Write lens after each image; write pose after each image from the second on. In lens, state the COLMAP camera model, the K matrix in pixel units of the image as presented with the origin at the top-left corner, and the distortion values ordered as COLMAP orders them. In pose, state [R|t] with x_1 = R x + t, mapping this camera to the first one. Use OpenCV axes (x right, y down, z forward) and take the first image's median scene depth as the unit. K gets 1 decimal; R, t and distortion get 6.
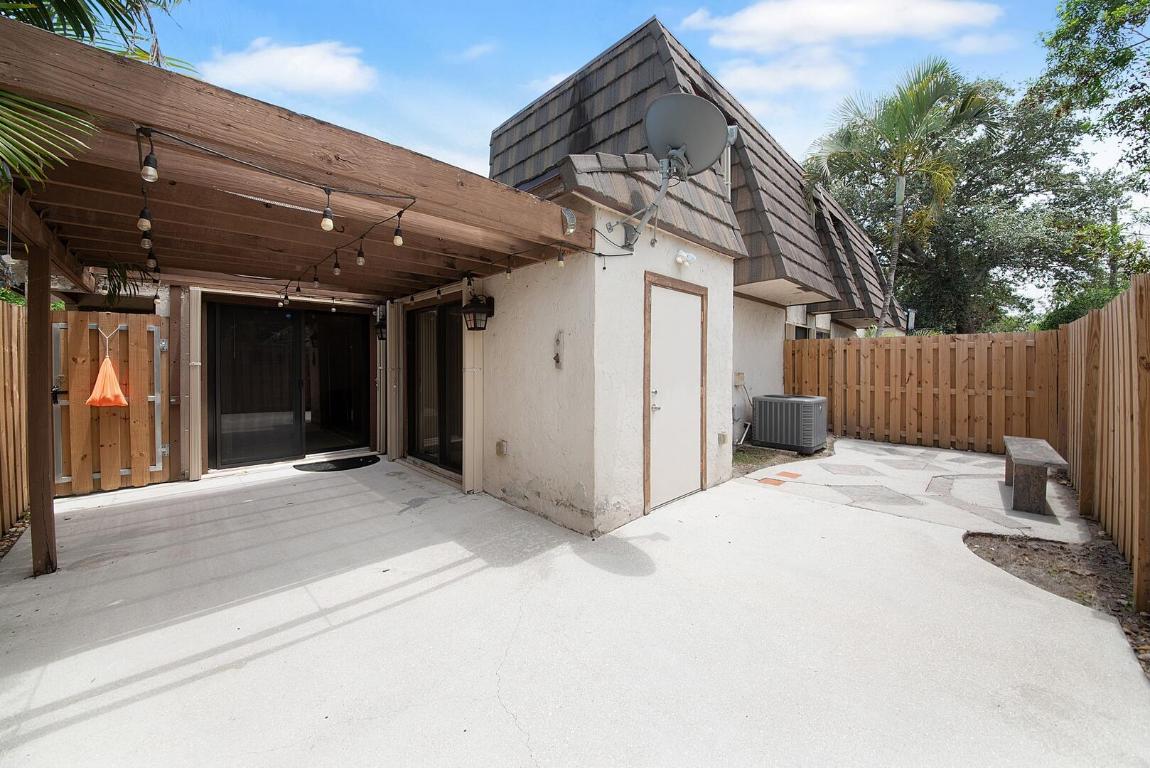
lens RADIAL K [[402.1, 0, 559.2], [0, 402.1, 378.1], [0, 0, 1]] dist [-0.000287, -0.005783]
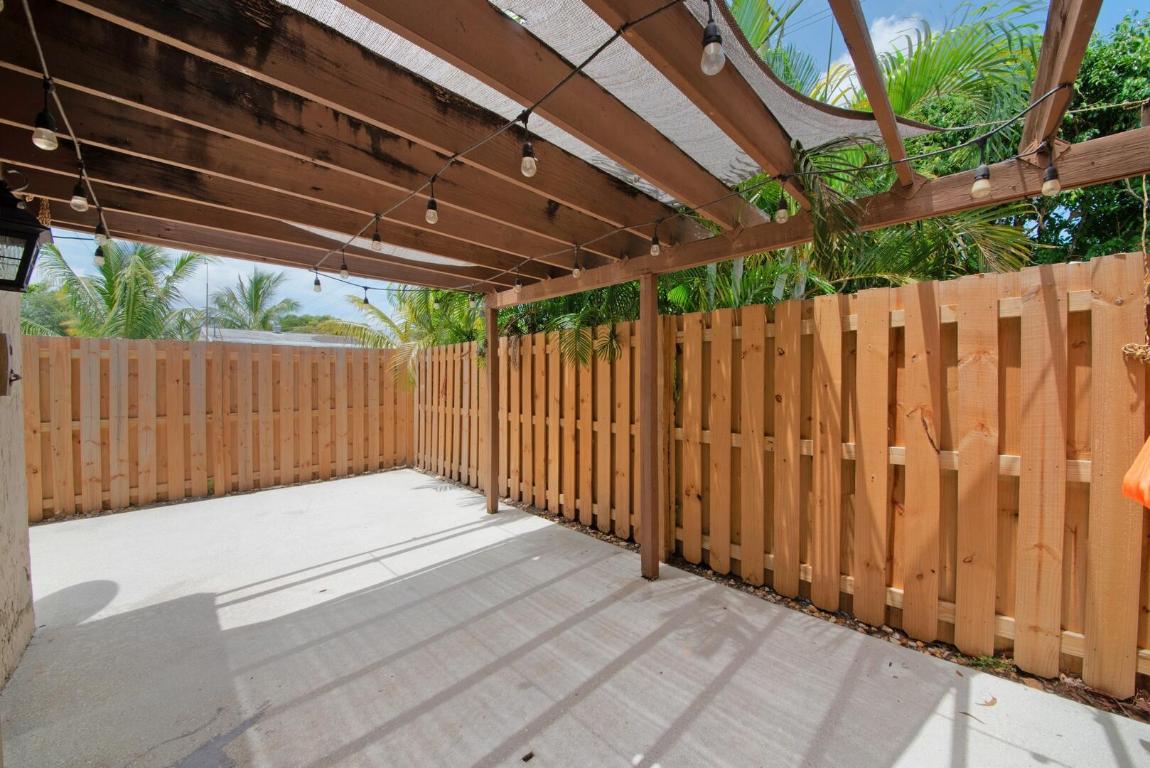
lens RADIAL K [[402.1, 0, 559.2], [0, 402.1, 378.1], [0, 0, 1]] dist [-0.000287, -0.005783]
pose [[-0.999617, 0.027638, 0.001285, -1.048495], [0.027668, 0.998228, 0.052685, -0.089141], [0.000174, 0.052700, -0.998610, 1.992116]]
